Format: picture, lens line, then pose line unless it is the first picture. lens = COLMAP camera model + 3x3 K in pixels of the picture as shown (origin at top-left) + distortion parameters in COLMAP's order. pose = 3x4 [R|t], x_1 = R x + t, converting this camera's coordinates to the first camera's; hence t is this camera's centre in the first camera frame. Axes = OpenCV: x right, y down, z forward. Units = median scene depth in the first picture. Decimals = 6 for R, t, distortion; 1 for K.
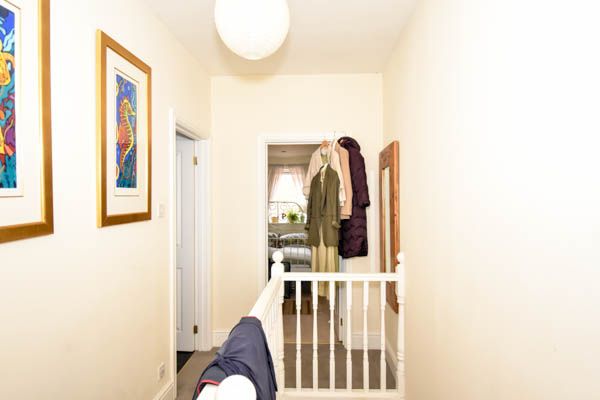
lens RADIAL K [[347.2, 0, 300.0], [0, 347.2, 200.0], [0, 0, 1]] dist [0.001424, -0.000729]
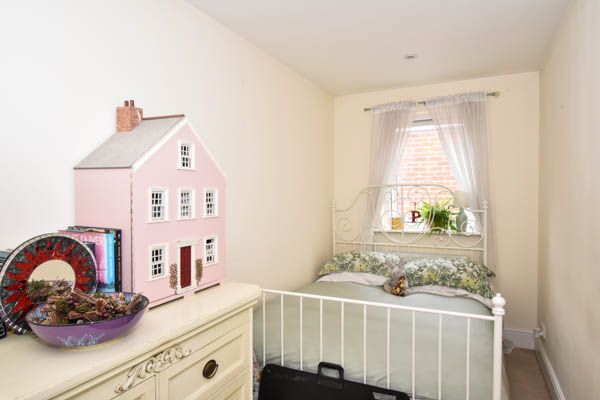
lens RADIAL K [[378.4, 0, 300.0], [0, 378.4, 200.0], [0, 0, 1]] dist [0.000067, 0.000064]
pose [[0.925341, 0.004982, -0.379103, -0.000714], [0.008397, 0.999399, 0.033628, 0.008067], [0.379043, -0.034301, 0.924743, 0.497317]]
